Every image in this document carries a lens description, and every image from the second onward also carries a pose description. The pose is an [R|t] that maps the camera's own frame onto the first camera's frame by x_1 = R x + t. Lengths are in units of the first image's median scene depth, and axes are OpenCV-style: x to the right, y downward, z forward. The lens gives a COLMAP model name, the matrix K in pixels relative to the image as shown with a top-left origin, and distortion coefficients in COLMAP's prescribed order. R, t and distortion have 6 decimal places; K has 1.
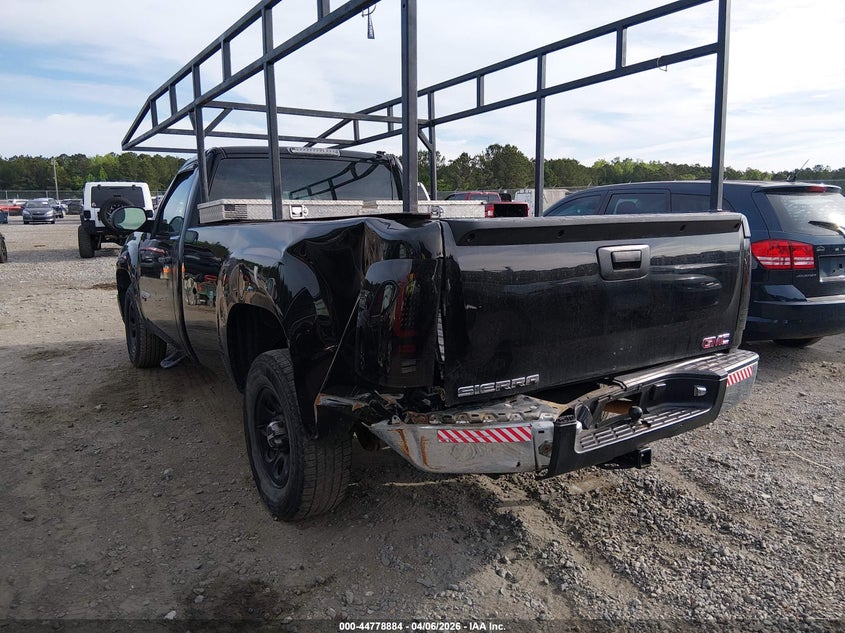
lens RADIAL K [[669.9, 0, 421.7], [0, 669.9, 335.8], [0, 0, 1]] dist [-0.040300, -0.000938]
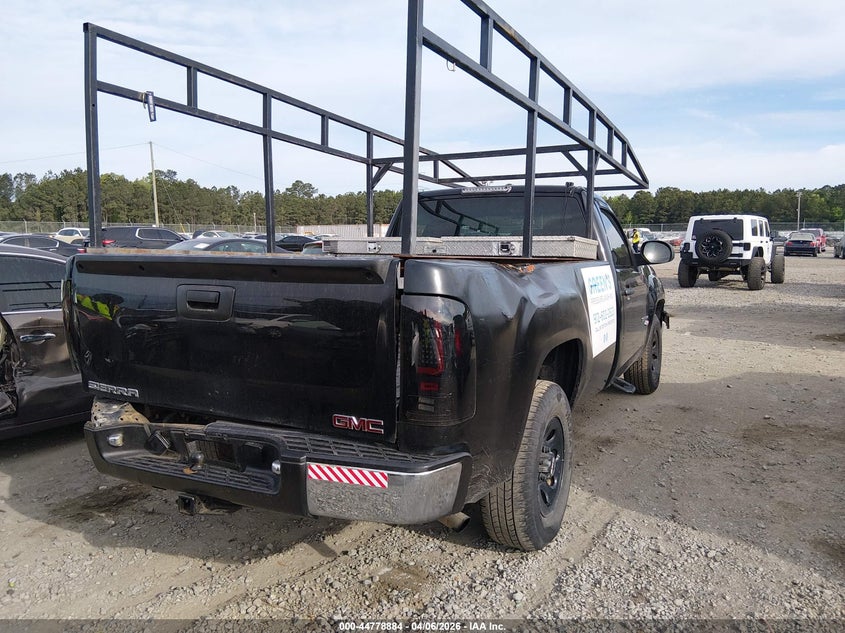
lens RADIAL K [[661.3, 0, 432.5], [0, 661.3, 314.3], [0, 0, 1]] dist [0.003437, -0.000772]
pose [[0.488233, 0.097589, -0.867240, 0.771390], [-0.164881, 0.986147, 0.018146, -0.096231], [0.856997, 0.134132, 0.497560, 0.472997]]
